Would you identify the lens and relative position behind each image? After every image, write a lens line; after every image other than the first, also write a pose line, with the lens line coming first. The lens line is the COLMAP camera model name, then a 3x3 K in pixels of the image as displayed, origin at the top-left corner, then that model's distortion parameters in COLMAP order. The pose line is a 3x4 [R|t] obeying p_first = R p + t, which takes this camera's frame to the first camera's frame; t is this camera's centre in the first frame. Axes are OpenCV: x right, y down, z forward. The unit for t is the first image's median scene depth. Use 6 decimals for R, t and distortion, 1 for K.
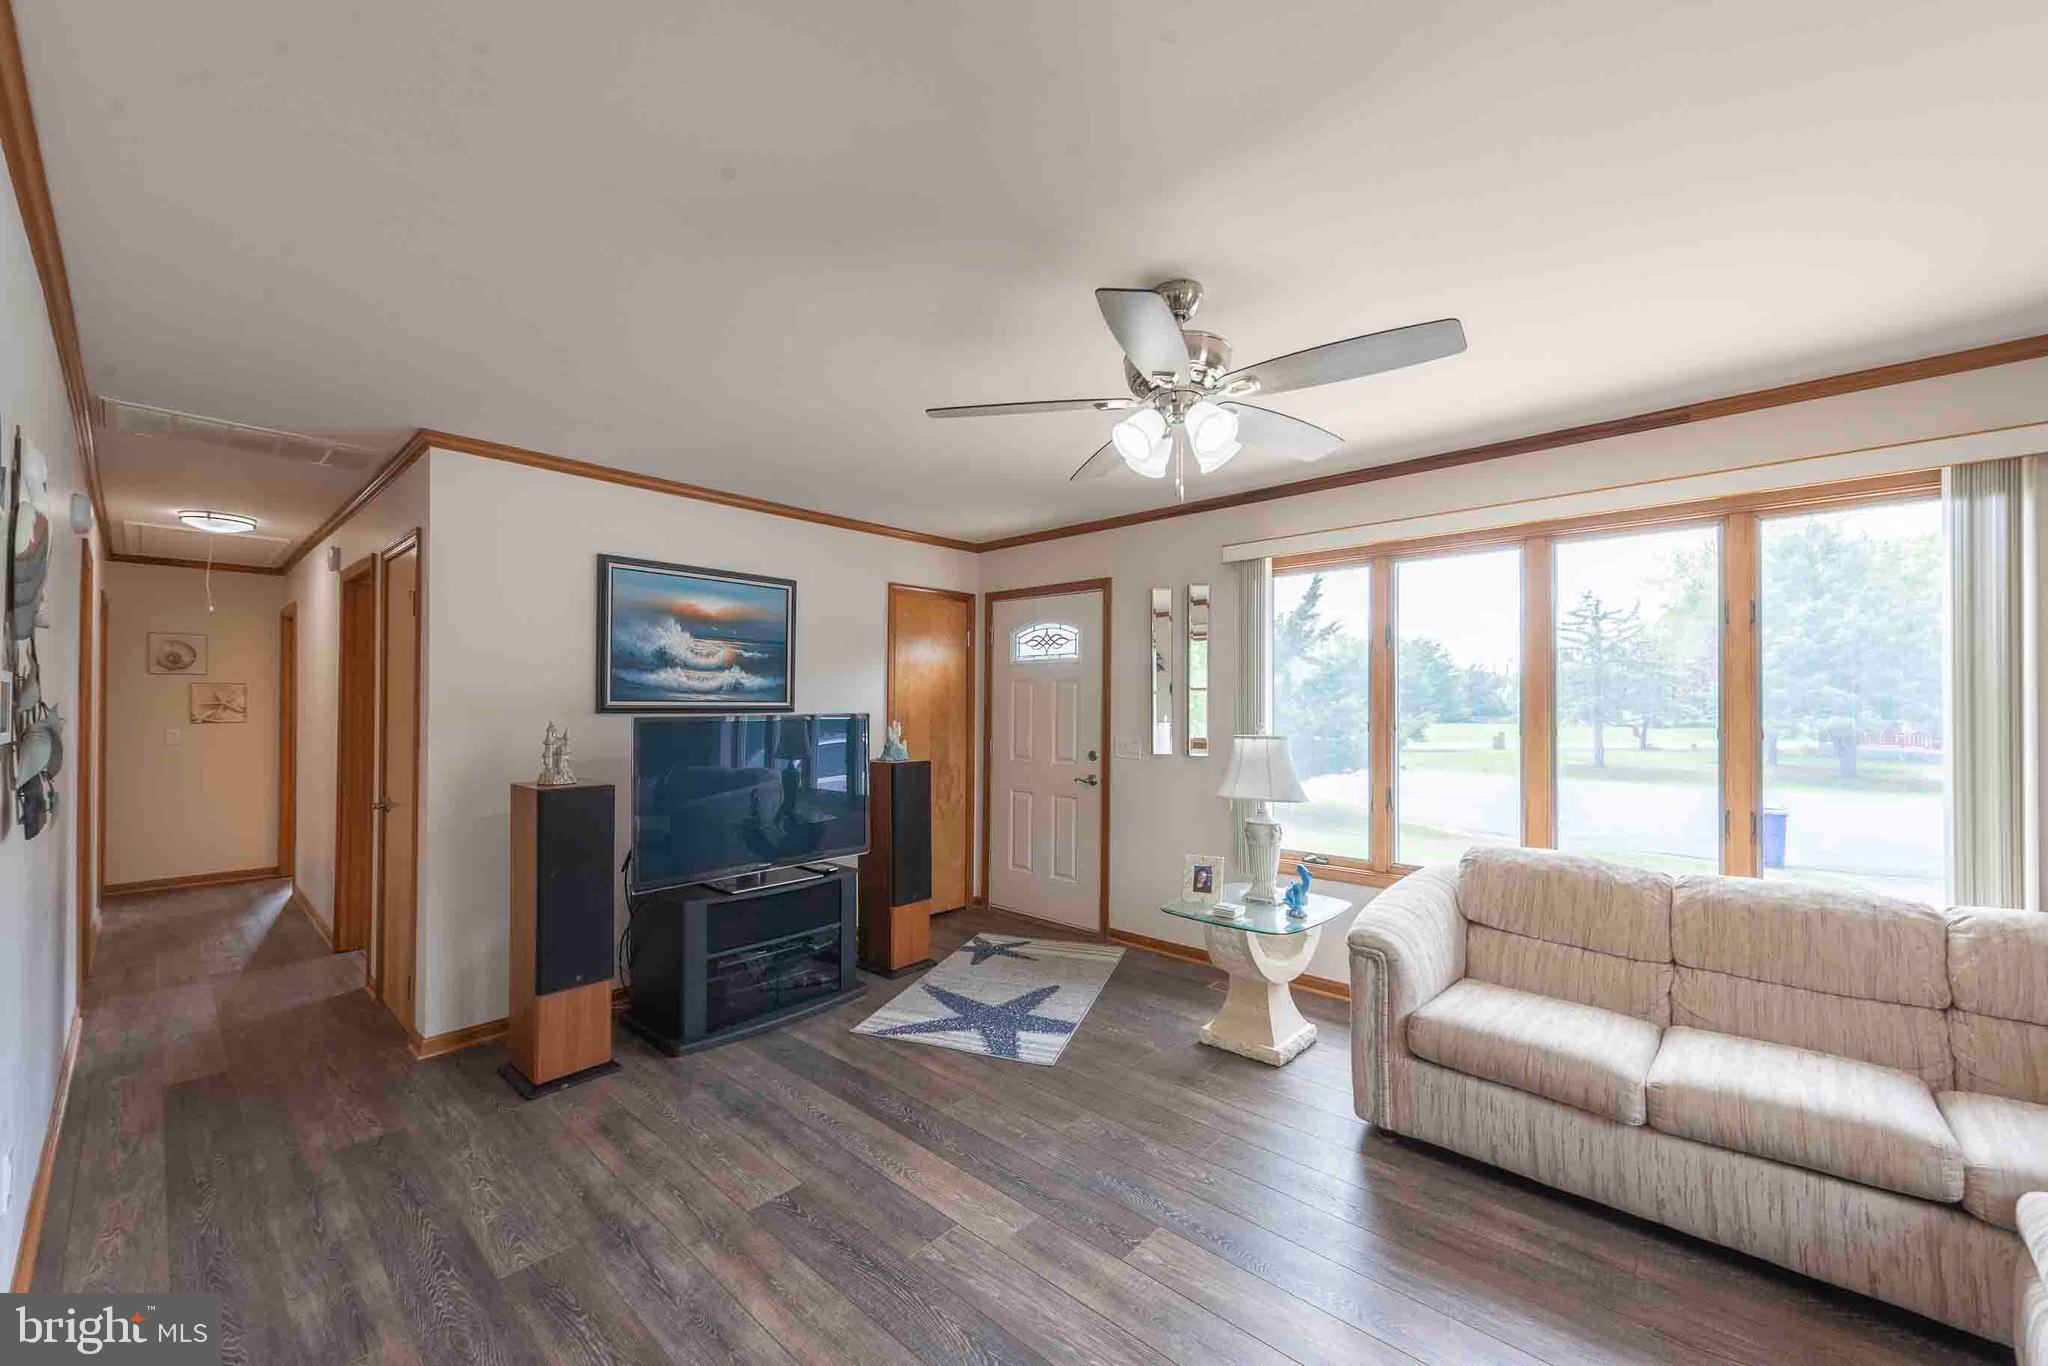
lens RADIAL K [[819.3, 0, 1018.9], [0, 819.3, 701.2], [0, 0, 1]] dist [0.000300, -0.000579]
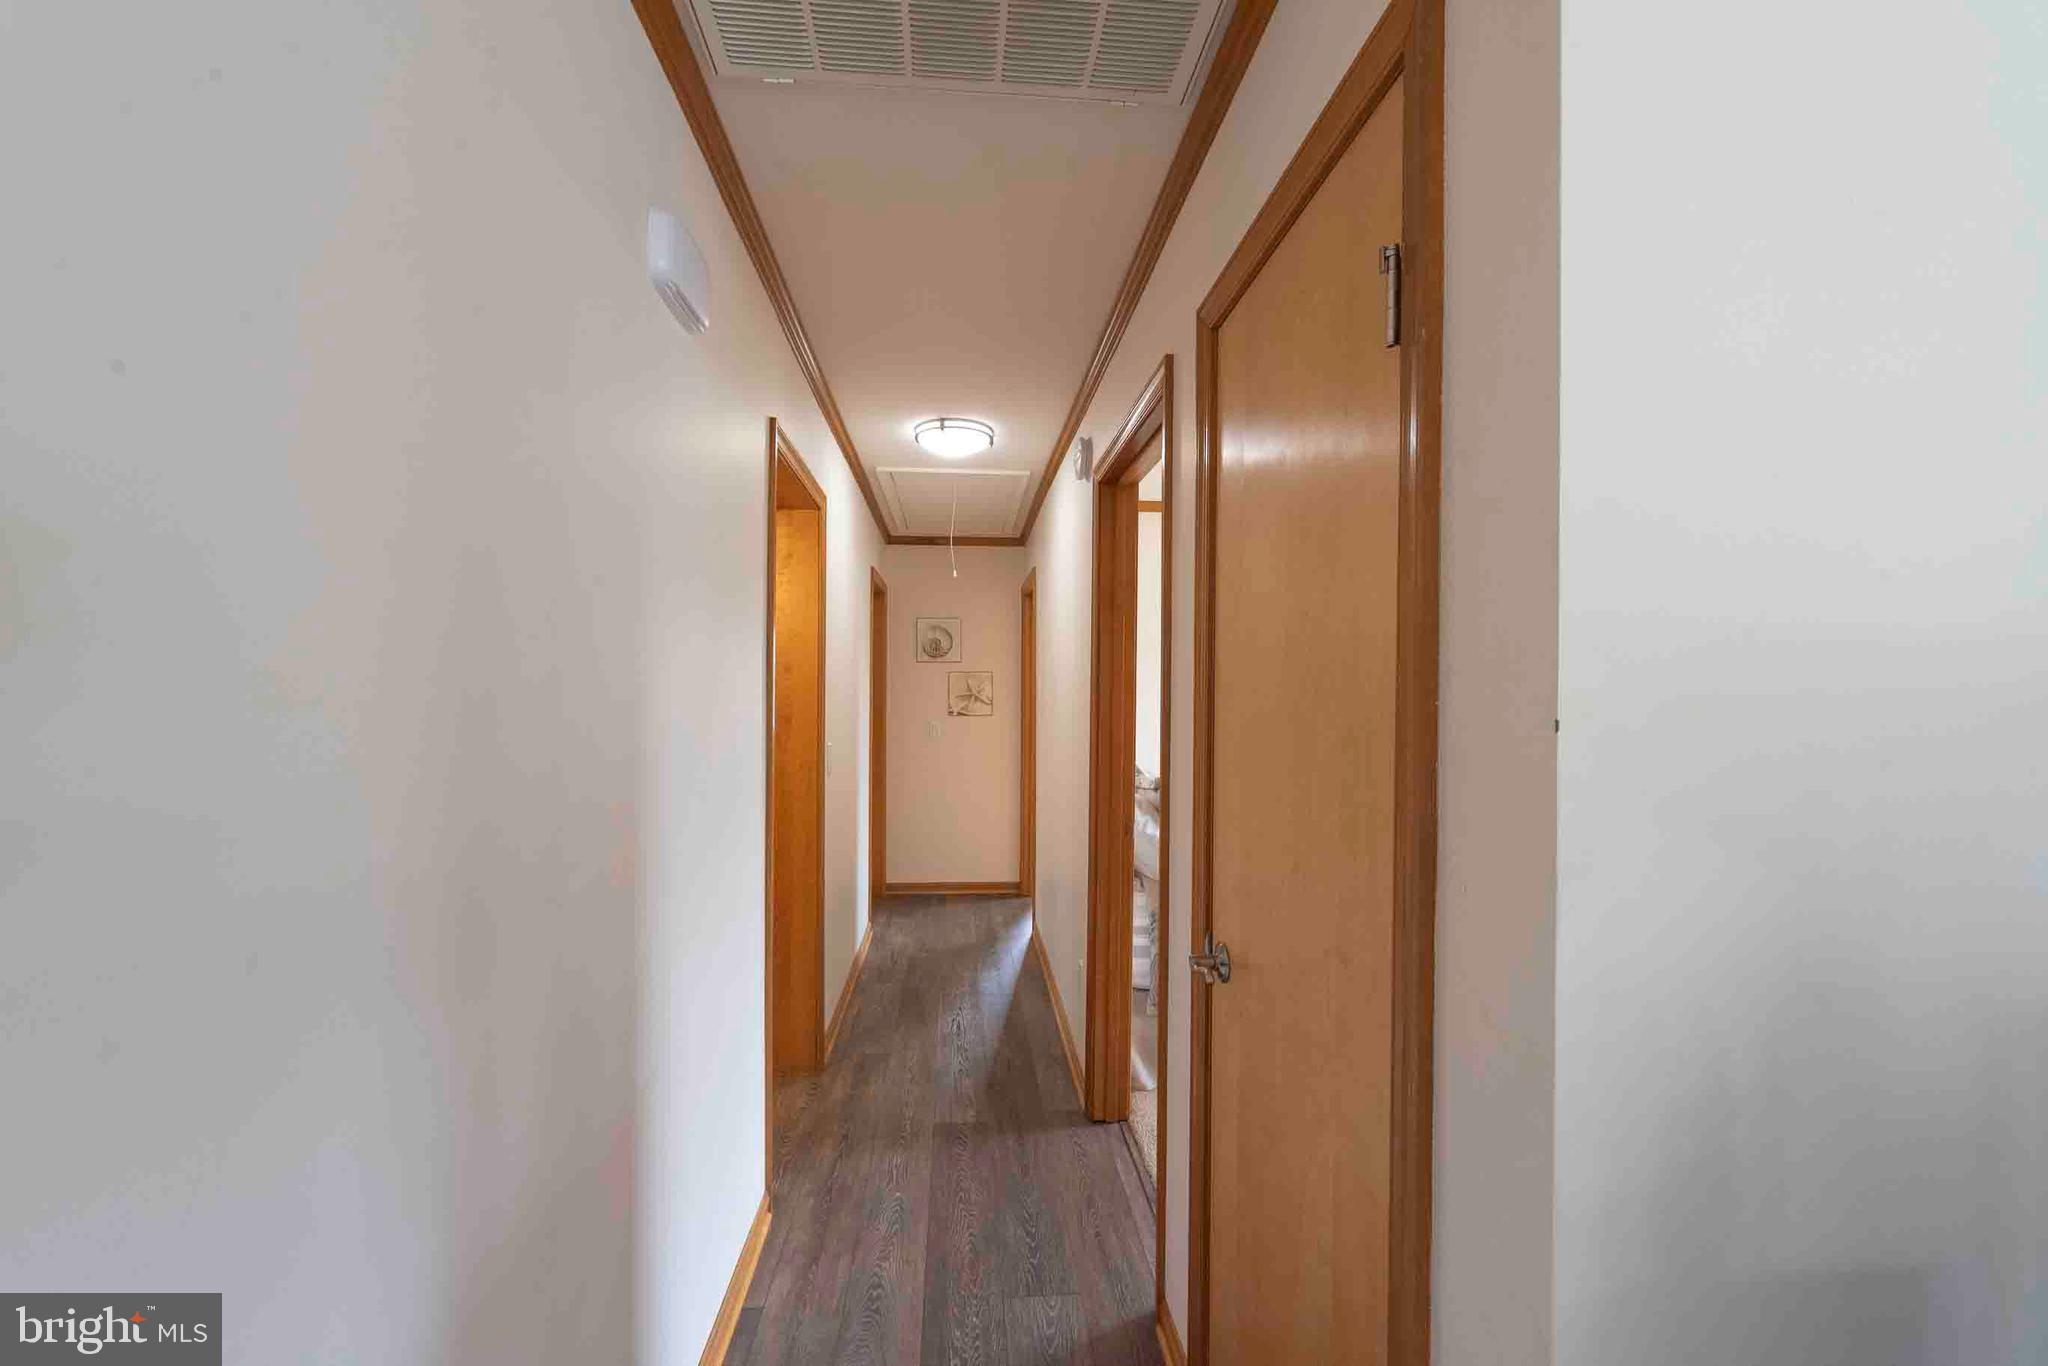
lens RADIAL K [[804.4, 0, 1025.0], [0, 804.4, 687.9], [0, 0, 1]] dist [0.001103, -0.000279]
pose [[0.743633, -0.004214, -0.668575, -0.354670], [0.000016, 0.999980, -0.006285, 0.001425], [0.668588, 0.004663, 0.743619, 0.397547]]
